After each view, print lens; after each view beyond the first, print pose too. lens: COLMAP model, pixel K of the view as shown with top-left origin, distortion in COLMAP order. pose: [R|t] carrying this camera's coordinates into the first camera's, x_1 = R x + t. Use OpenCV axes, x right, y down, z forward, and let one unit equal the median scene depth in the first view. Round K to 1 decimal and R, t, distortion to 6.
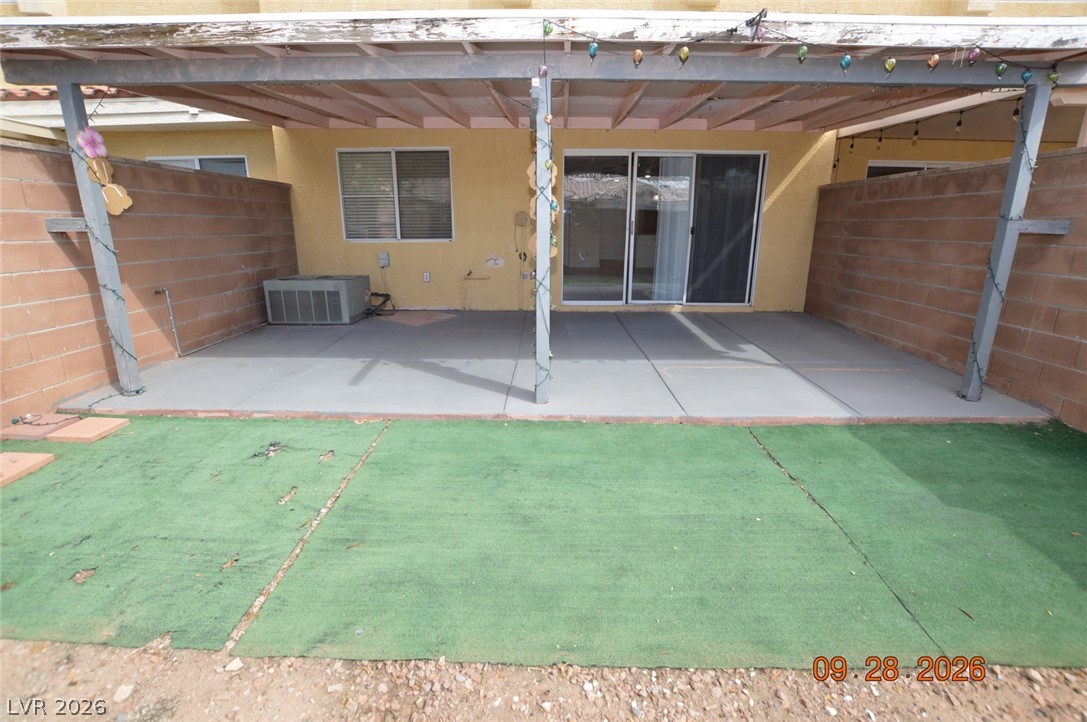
lens RADIAL K [[481.5, 0, 549.1], [0, 481.5, 354.5], [0, 0, 1]] dist [-0.033016, 0.005290]
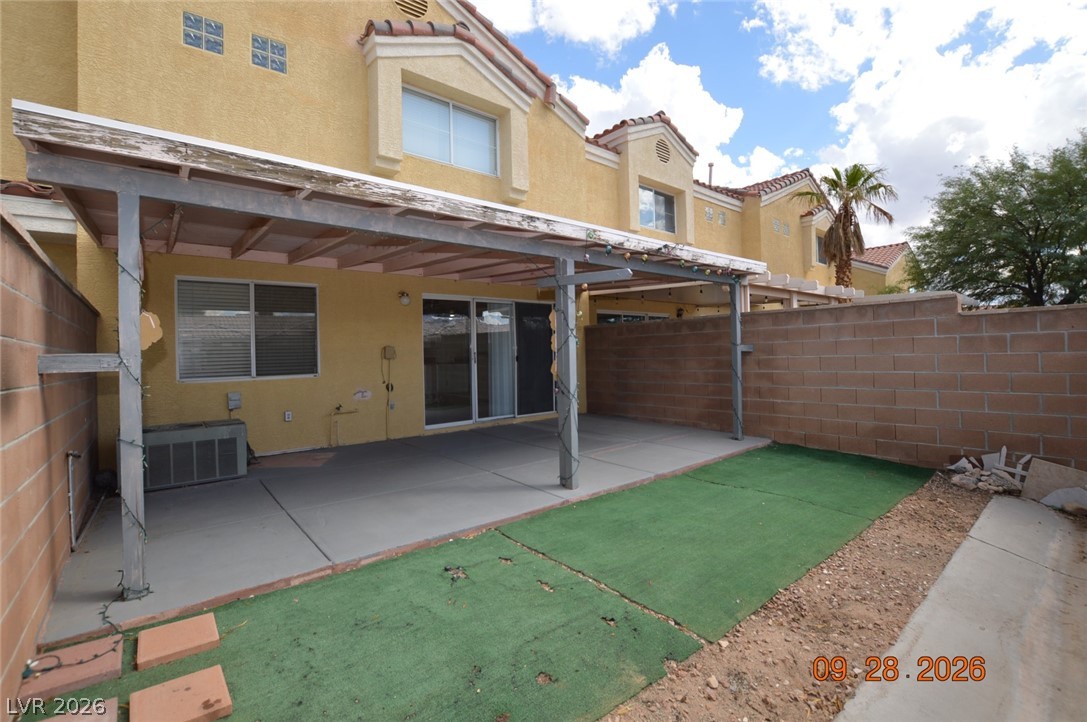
lens RADIAL K [[481.5, 0, 545.9], [0, 481.5, 353.5], [0, 0, 1]] dist [-0.033016, 0.005290]
pose [[0.757383, -0.019564, 0.652678, -0.936903], [0.193658, 0.961309, -0.195911, -0.008942], [-0.623592, 0.274776, 0.731868, 0.012243]]
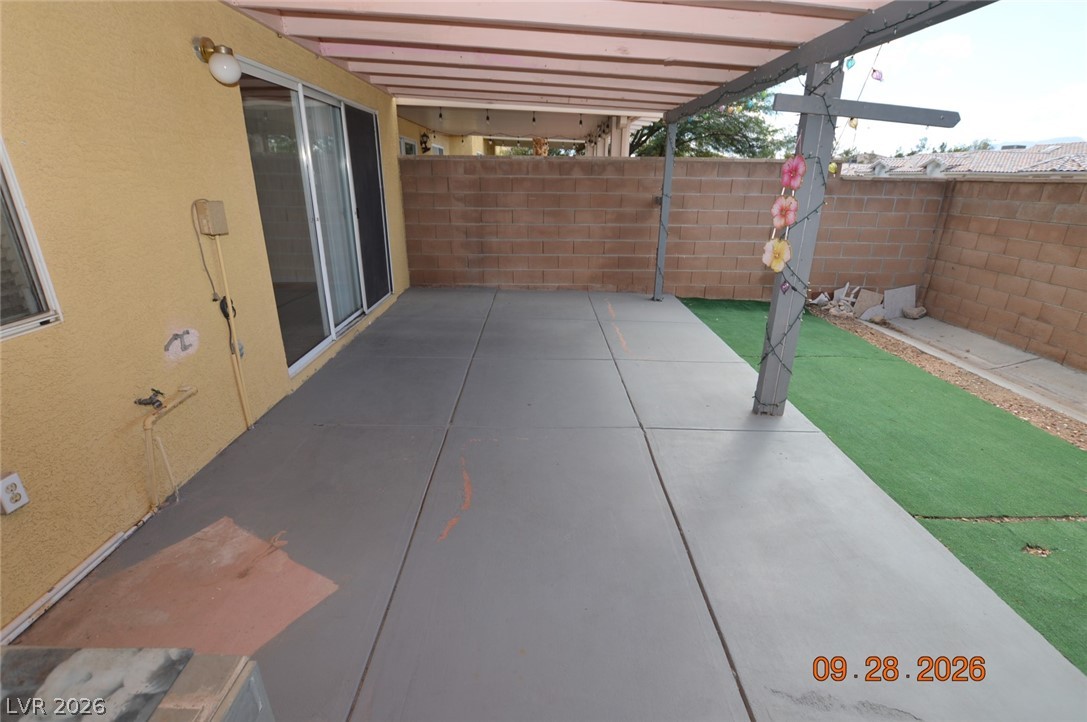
lens RADIAL K [[481.5, 0, 544.3], [0, 481.5, 356.3], [0, 0, 1]] dist [-0.033016, 0.005290]
pose [[-0.019380, -0.354113, 0.935002, -0.901438], [0.251014, 0.903502, 0.347385, -0.471988], [-0.967789, 0.241431, 0.071378, 1.409043]]
